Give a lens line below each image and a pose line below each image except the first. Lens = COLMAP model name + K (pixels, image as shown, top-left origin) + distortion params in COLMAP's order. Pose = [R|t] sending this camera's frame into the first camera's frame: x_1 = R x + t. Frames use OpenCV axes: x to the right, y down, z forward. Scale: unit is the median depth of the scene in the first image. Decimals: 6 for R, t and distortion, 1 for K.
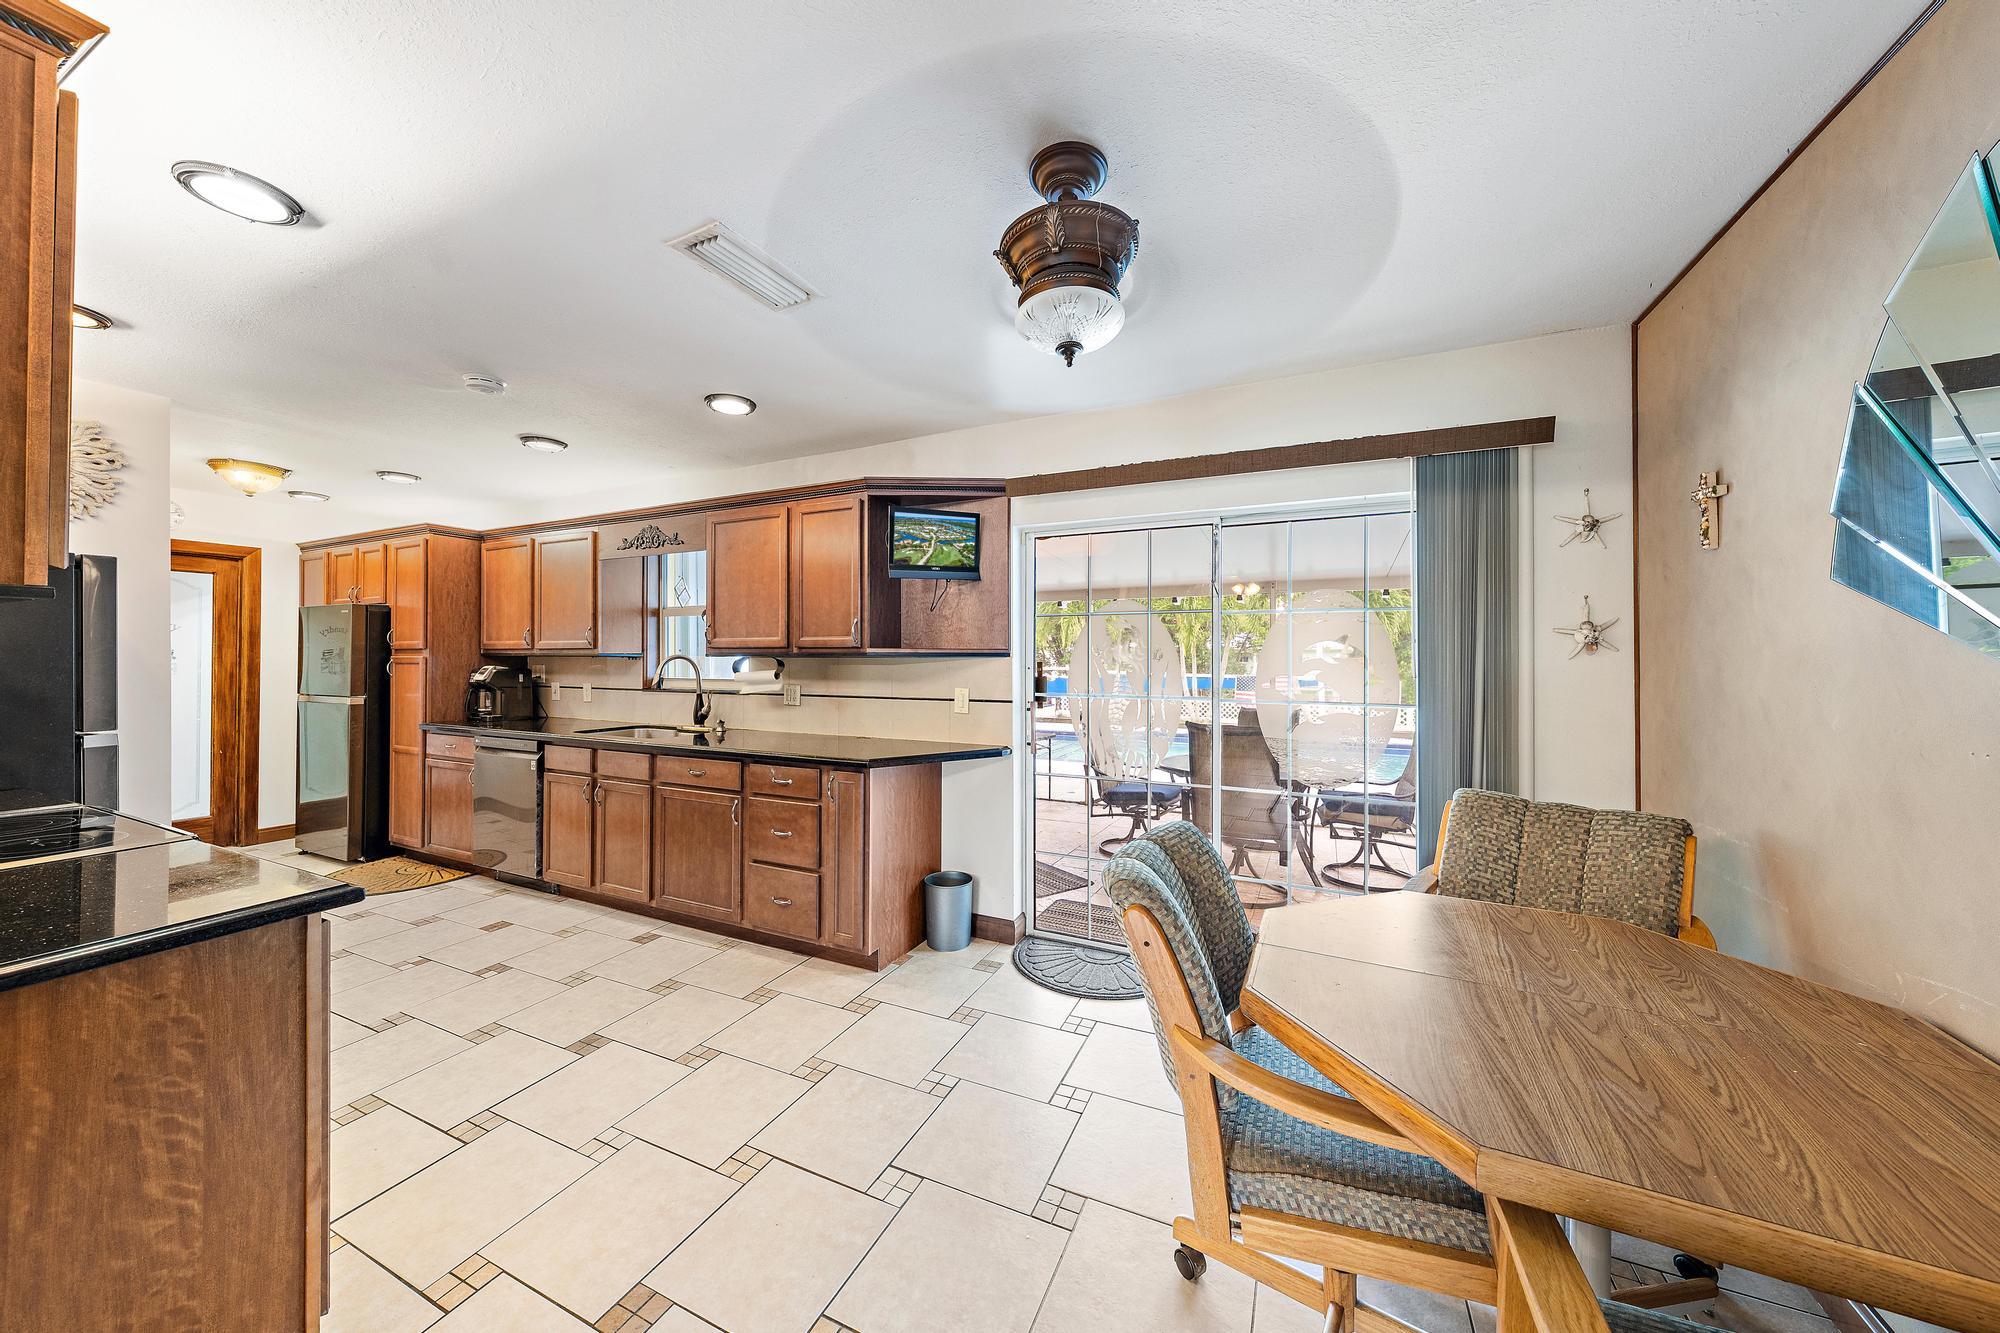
lens RADIAL K [[688.0, 0, 997.5], [0, 688.0, 655.4], [0, 0, 1]] dist [-0.000302, -0.000310]
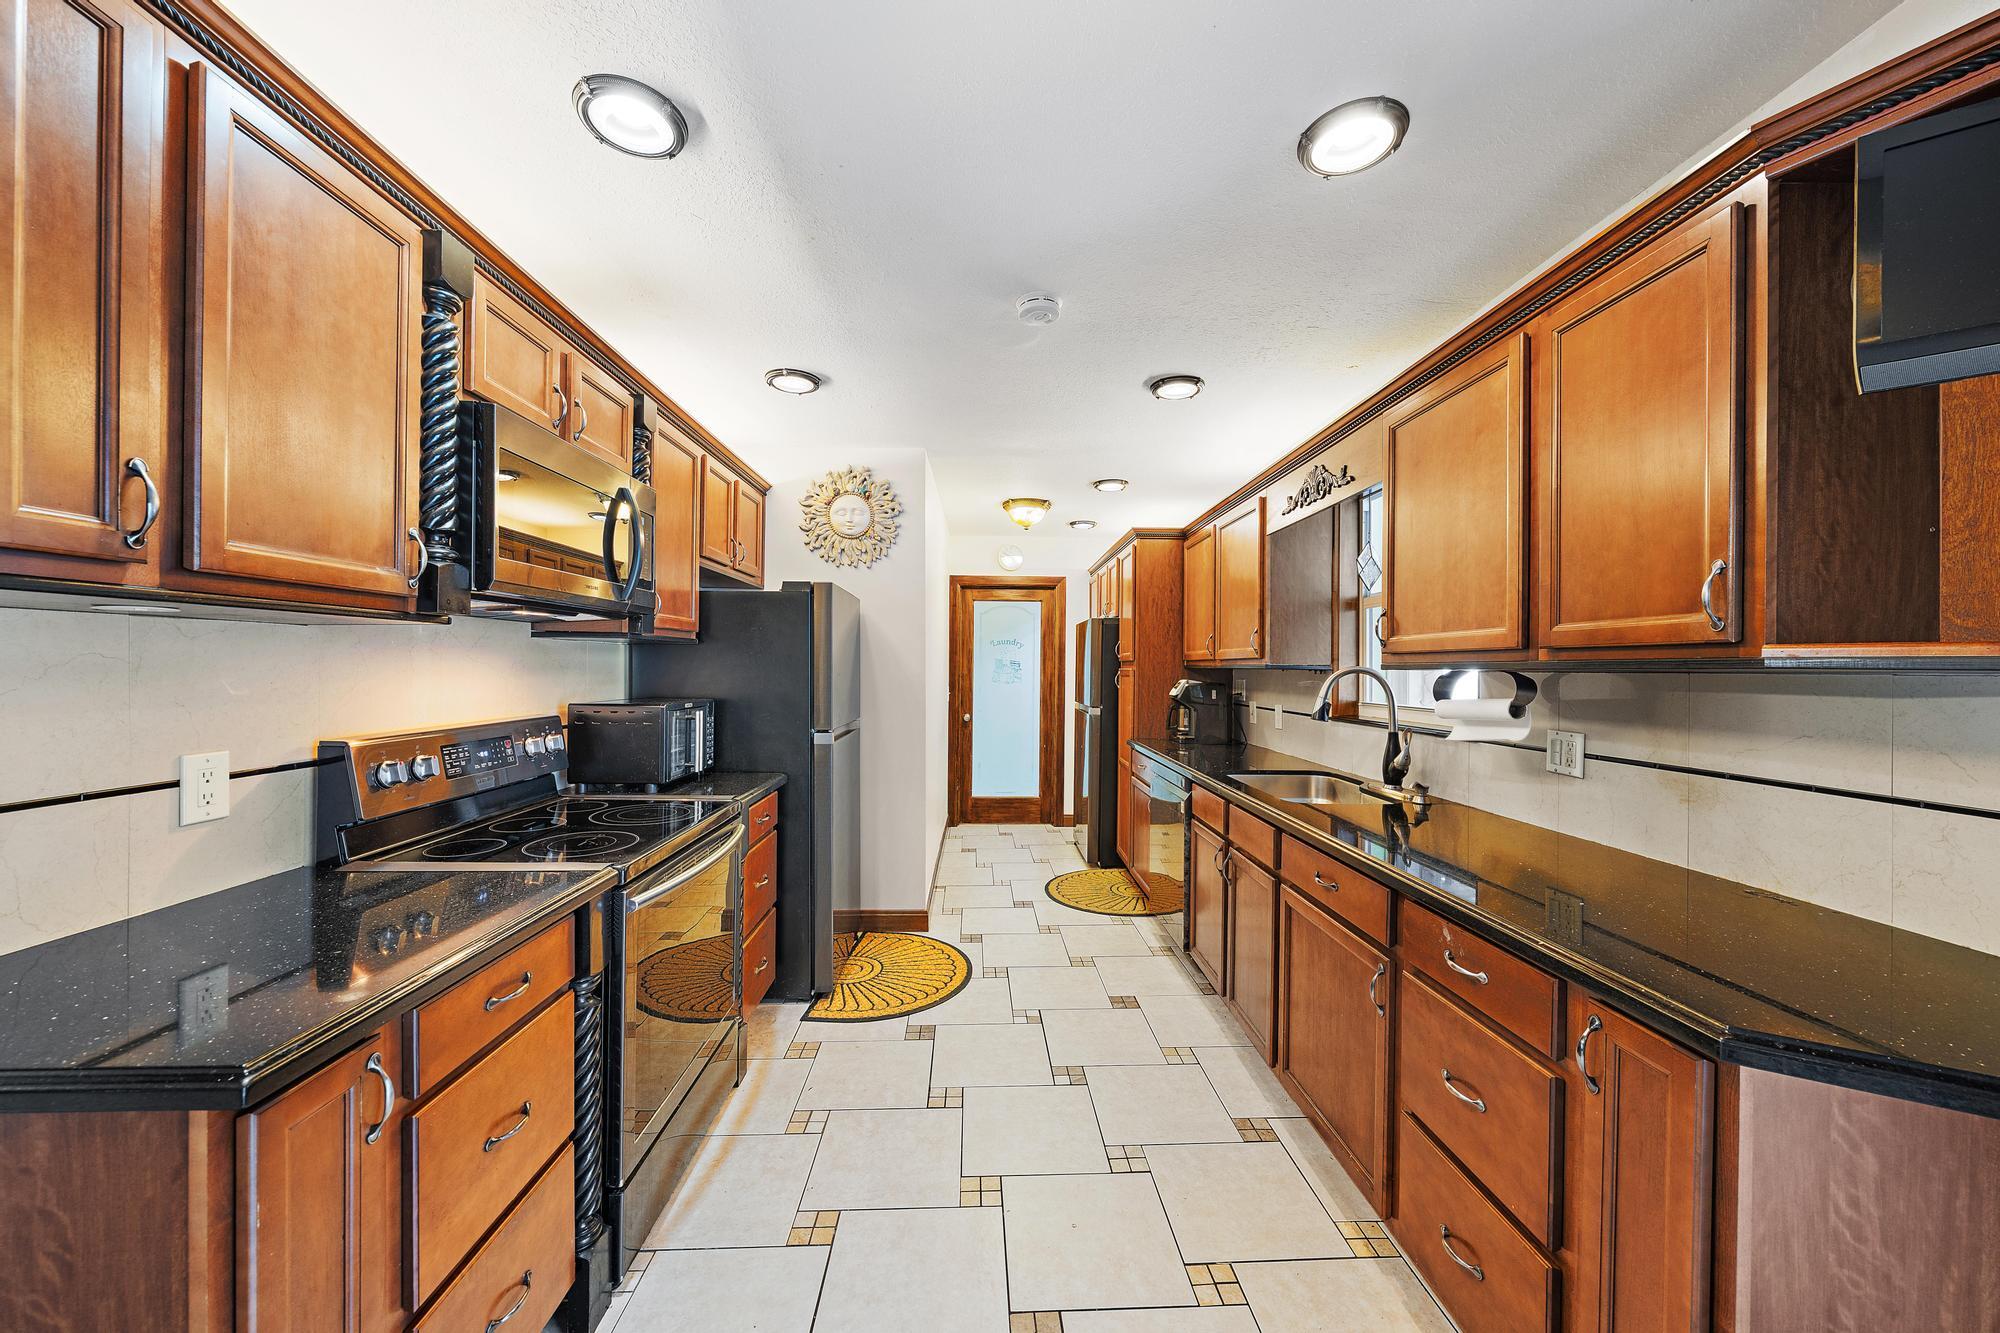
lens RADIAL K [[720.1, 0, 998.6], [0, 720.1, 670.5], [0, 0, 1]] dist [-0.000969, -0.000248]
pose [[0.467093, 0.004163, -0.884198, -0.047463], [-0.002923, 0.999991, 0.003163, 0.001712], [0.884203, 0.001107, 0.467101, 0.437055]]
